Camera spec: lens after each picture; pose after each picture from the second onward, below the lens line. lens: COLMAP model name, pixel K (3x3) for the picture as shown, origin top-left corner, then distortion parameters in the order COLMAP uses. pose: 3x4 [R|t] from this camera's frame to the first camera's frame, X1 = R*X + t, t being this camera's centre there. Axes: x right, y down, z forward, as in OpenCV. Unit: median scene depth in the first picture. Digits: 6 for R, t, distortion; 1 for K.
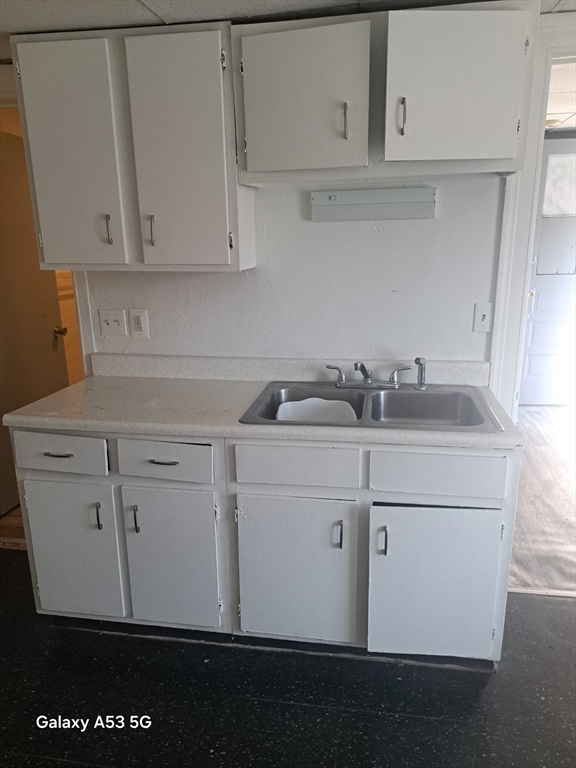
lens RADIAL K [[561.3, 0, 286.9], [0, 561.3, 384.3], [0, 0, 1]] dist [0.051353, -0.070063]
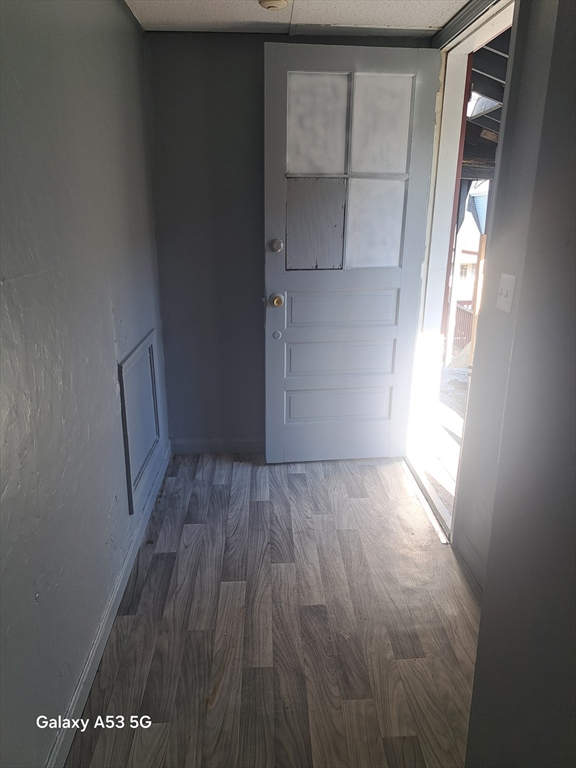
lens RADIAL K [[561.3, 0, 288.8], [0, 561.3, 383.4], [0, 0, 1]] dist [0.051353, -0.070063]
pose [[0.977291, -0.055035, 0.204632, 0.316055], [0.040733, 0.996466, 0.073465, -0.116144], [-0.207952, -0.063462, 0.976078, 0.384638]]
